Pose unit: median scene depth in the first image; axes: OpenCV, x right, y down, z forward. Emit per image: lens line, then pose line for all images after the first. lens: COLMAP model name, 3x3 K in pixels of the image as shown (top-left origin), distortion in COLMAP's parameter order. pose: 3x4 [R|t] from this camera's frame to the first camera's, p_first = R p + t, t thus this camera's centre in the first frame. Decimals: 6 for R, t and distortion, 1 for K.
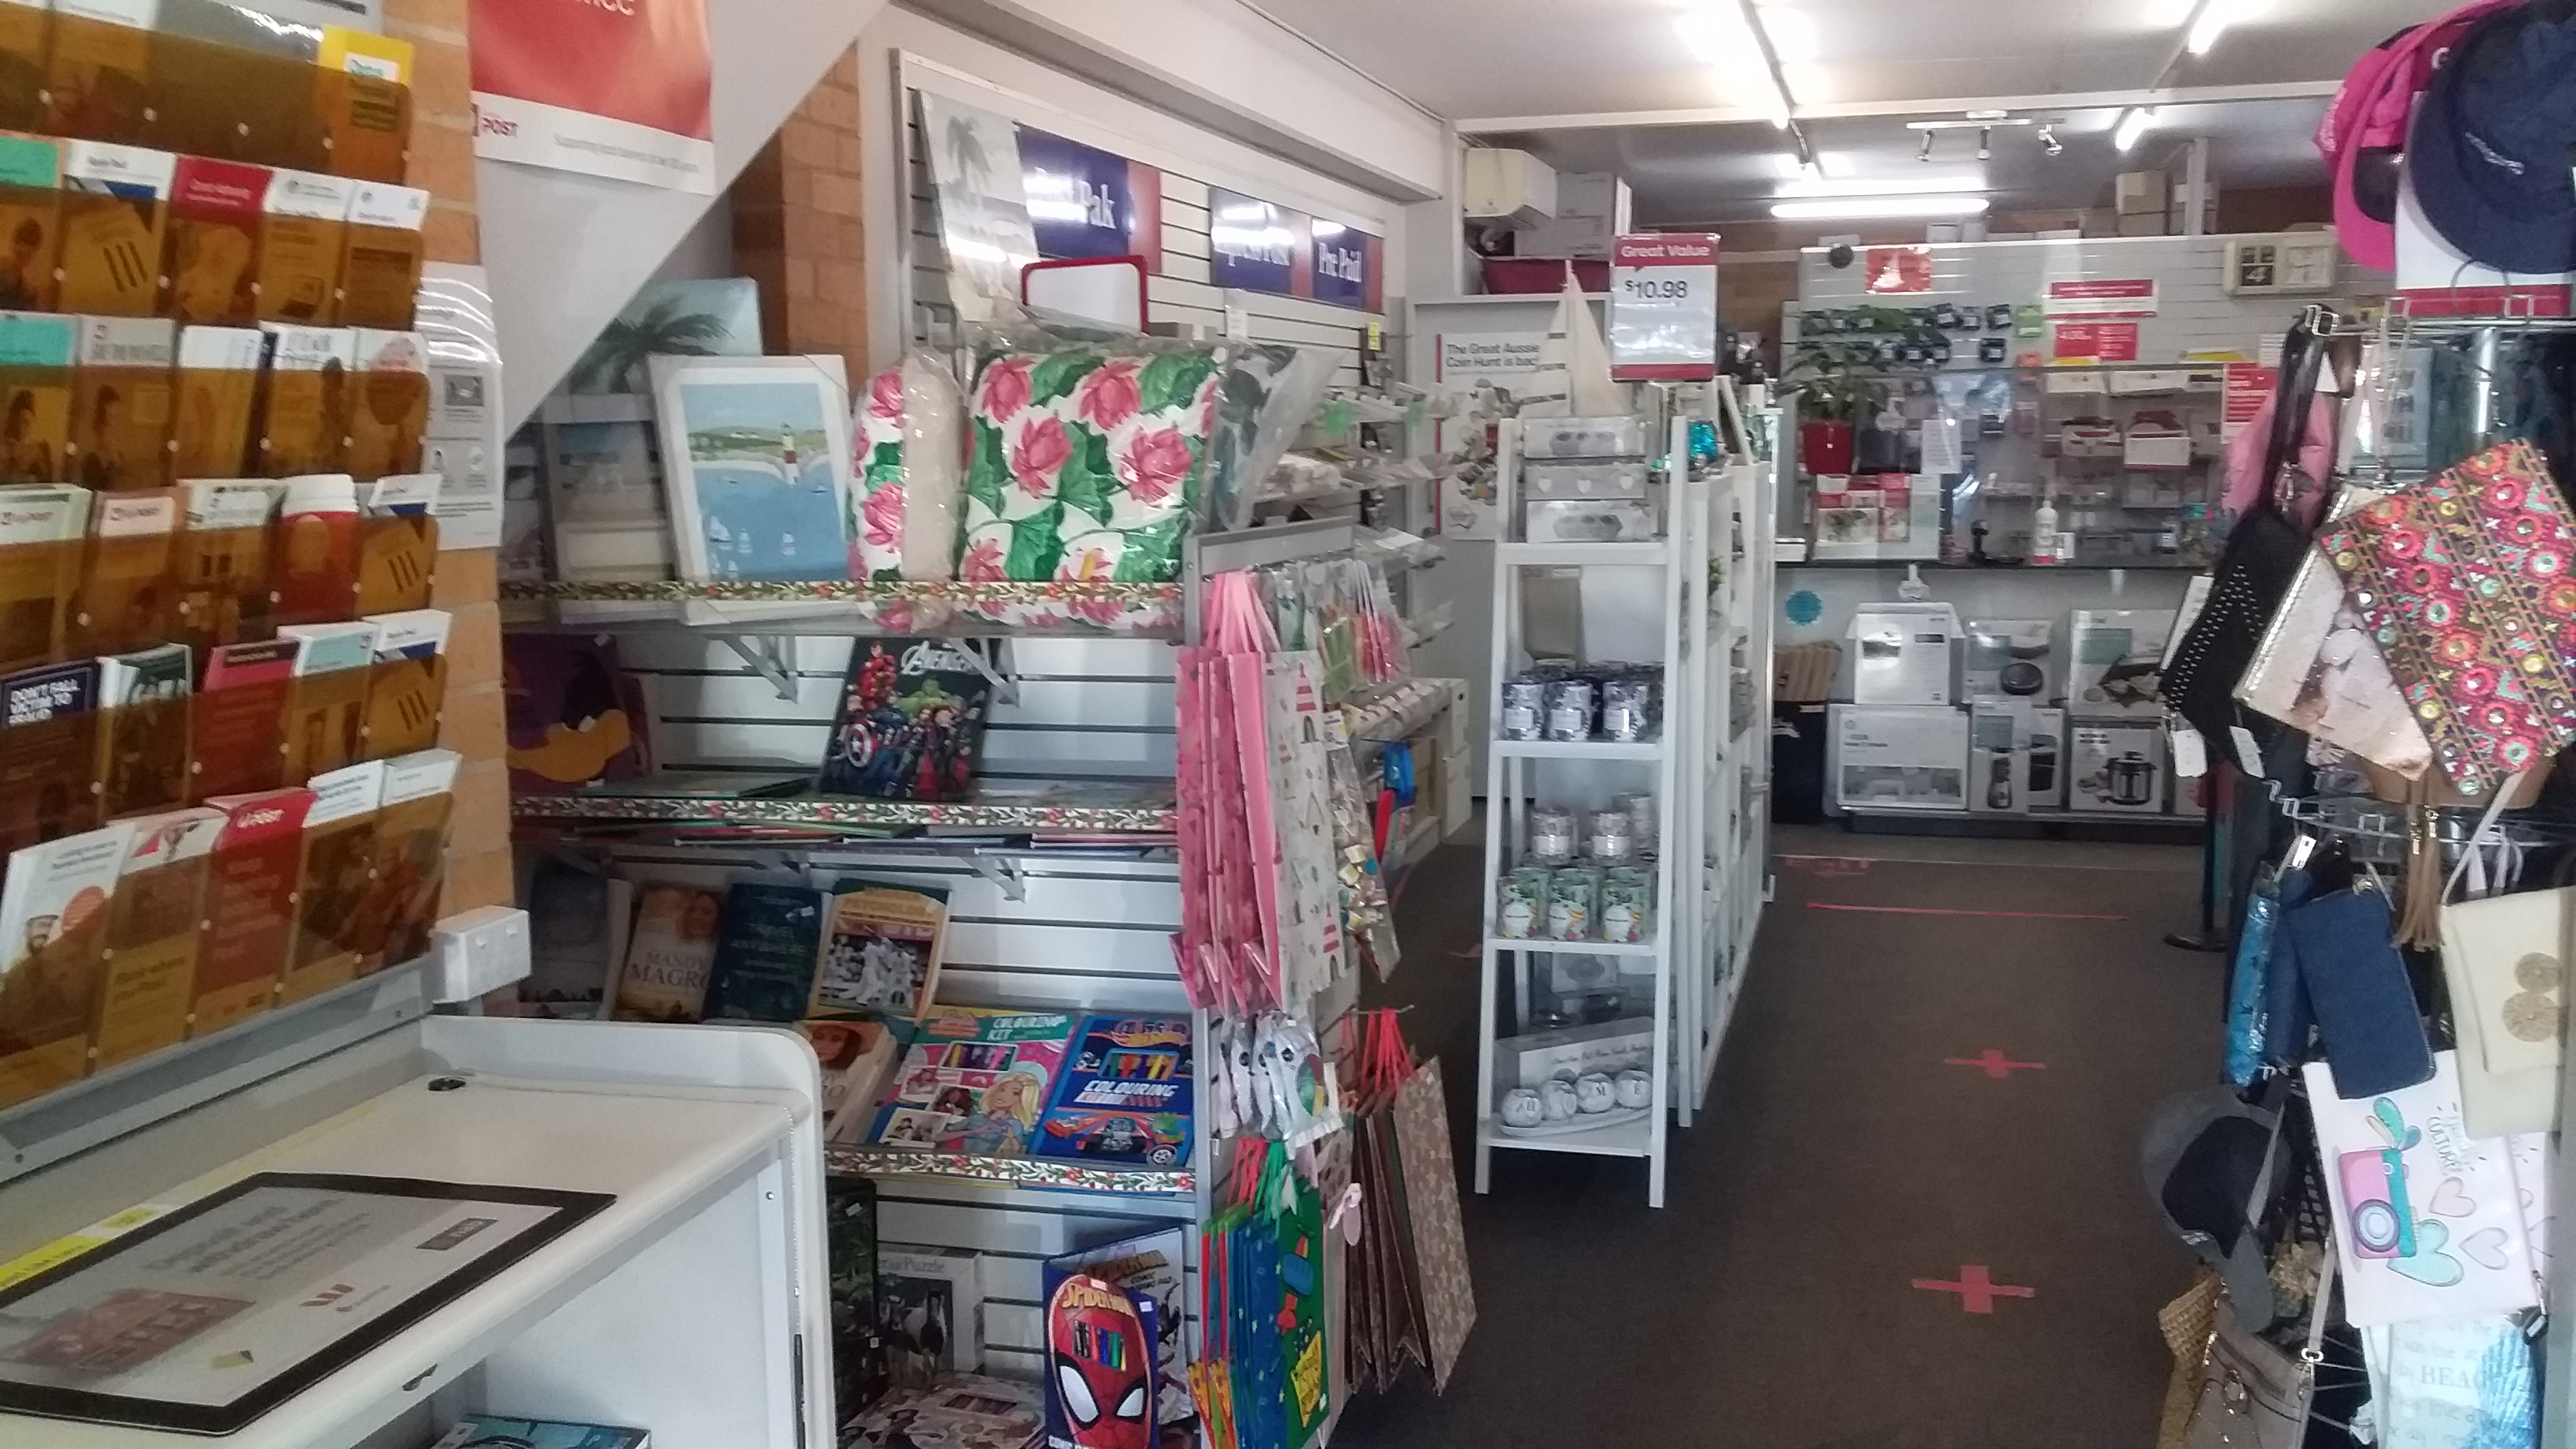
lens RADIAL K [[2399.1, 0, 1287.3], [0, 2399.1, 725.0], [0, 0, 1]] dist [0.001247, 0.000000]
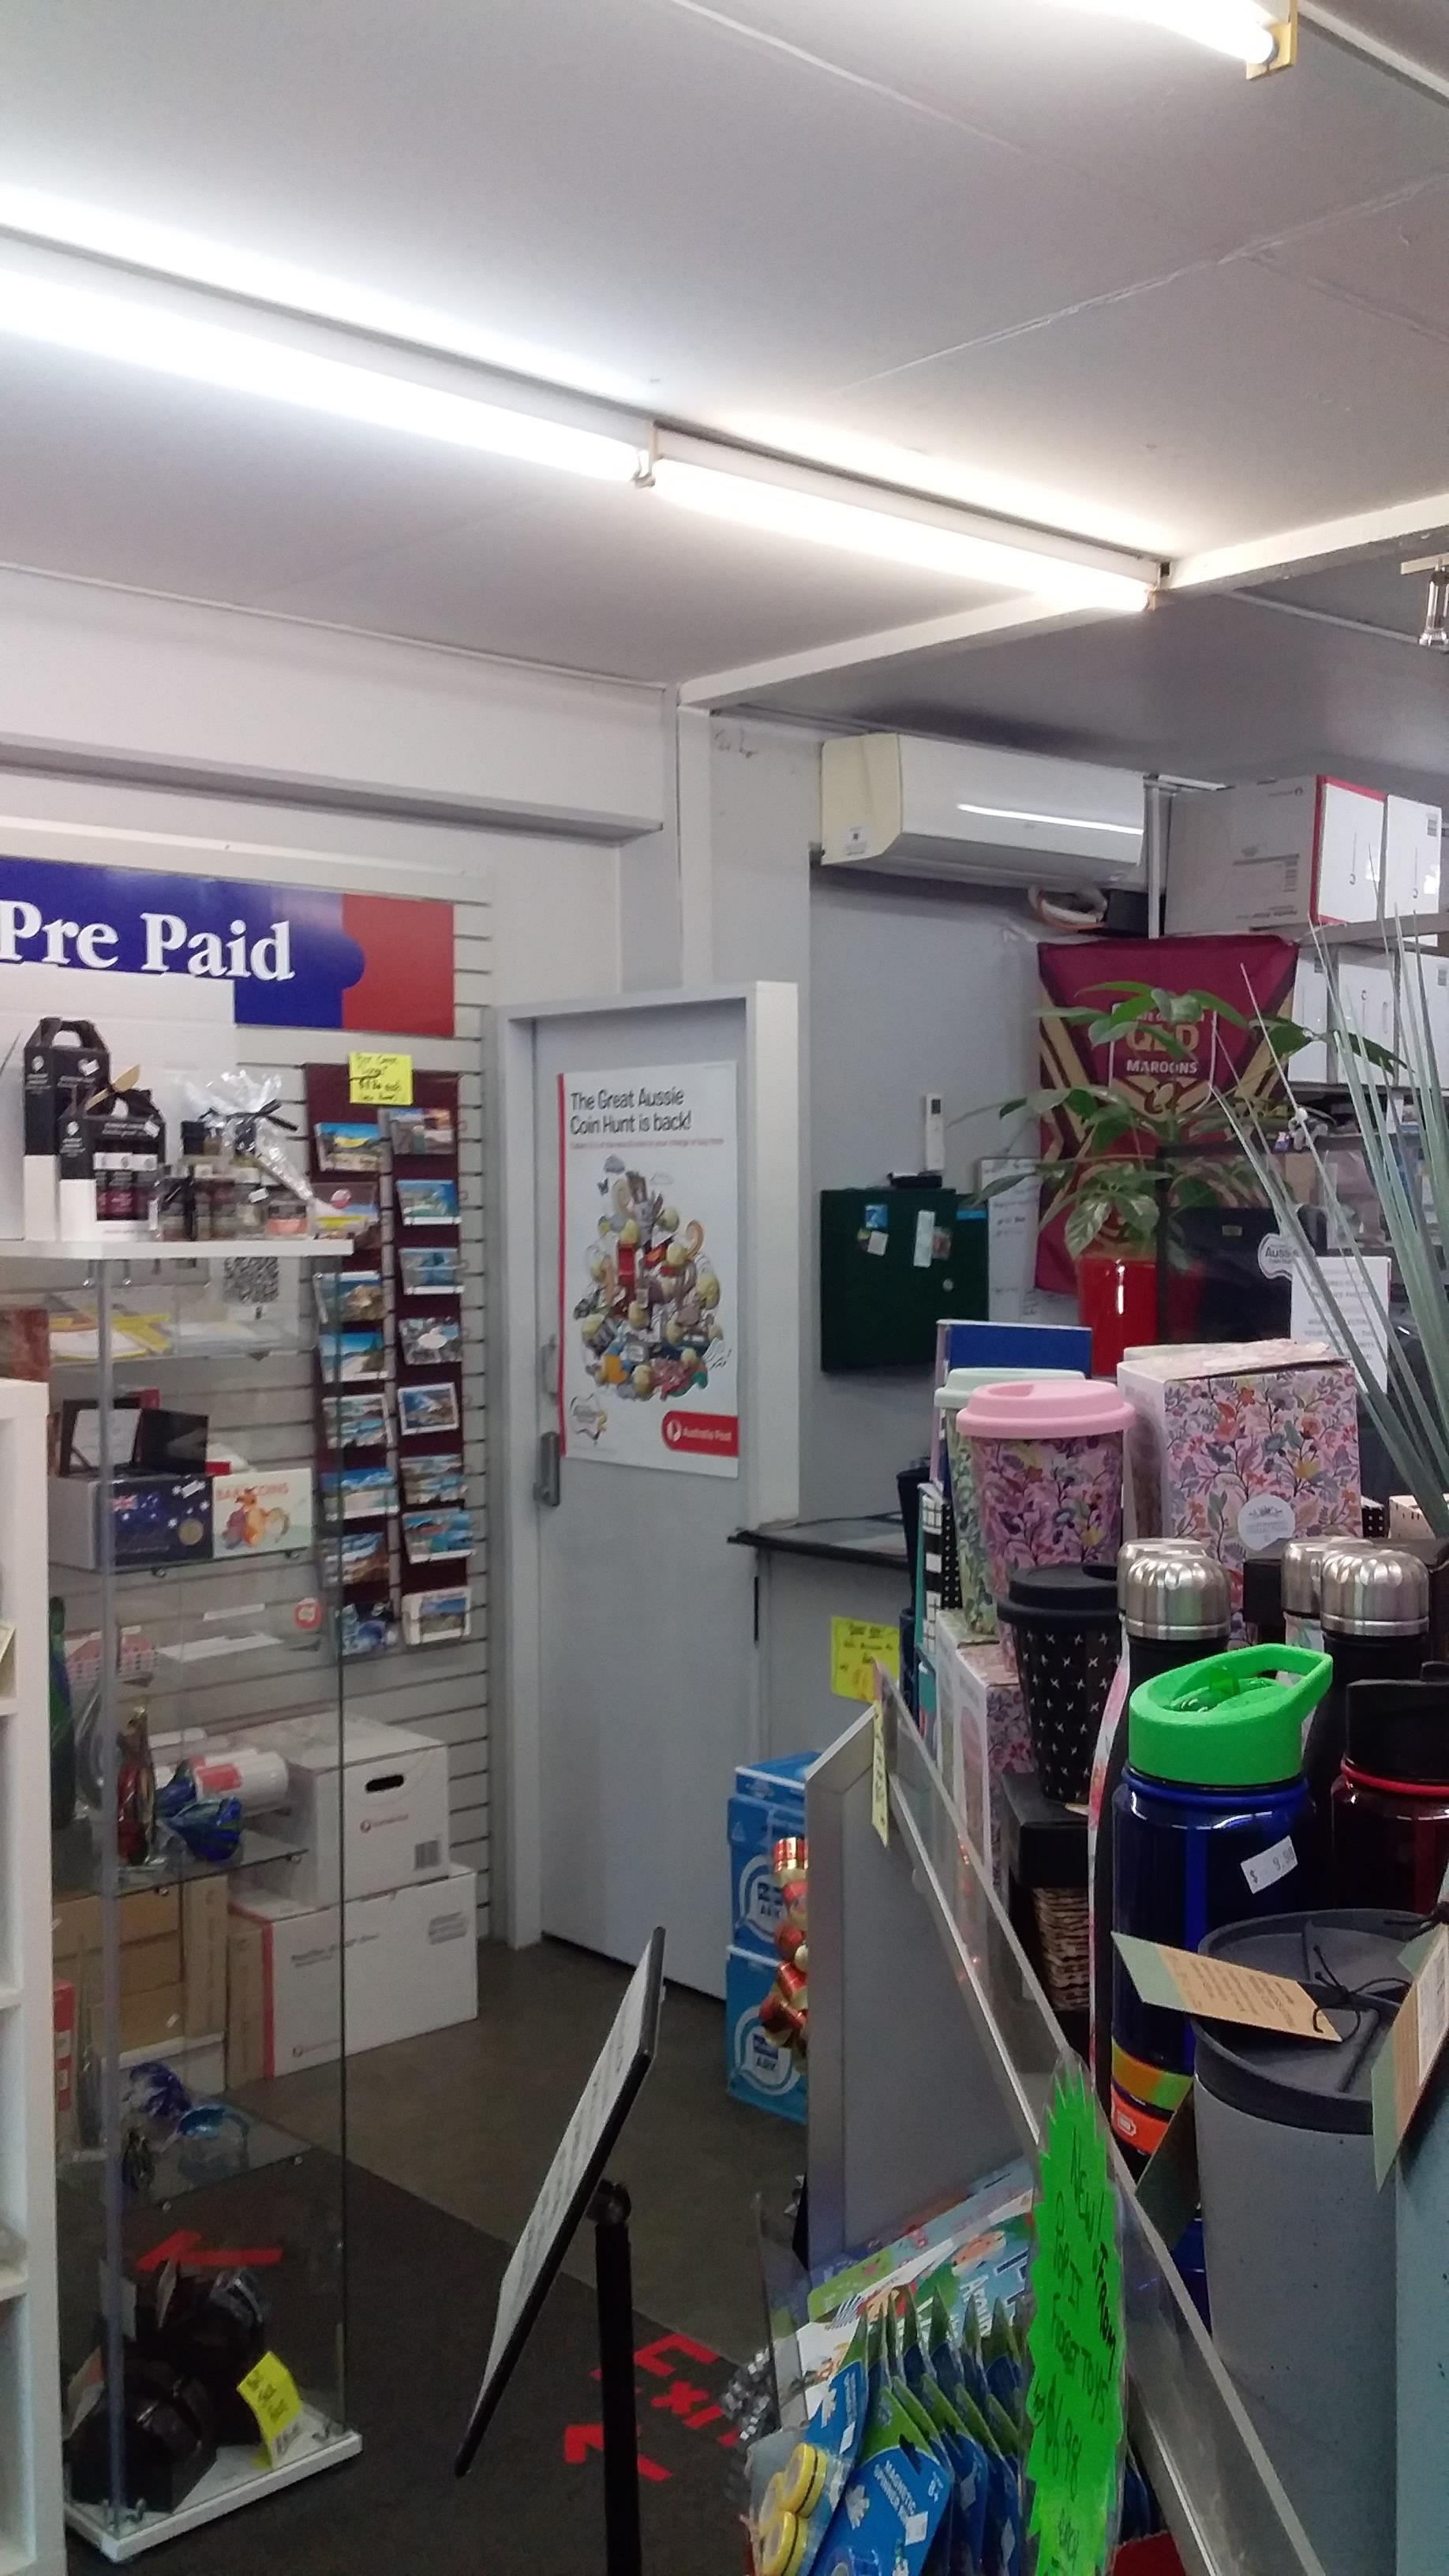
lens RADIAL K [[2399.1, 0, 724.8], [0, 2399.1, 1284.3], [0, 0, 1]] dist [0.001247, 0.000000]
pose [[0.841204, 0.026128, -0.540086, 0.384174], [-0.070912, 0.995536, -0.062286, -0.085501], [0.536048, 0.090693, 0.839302, 0.575834]]
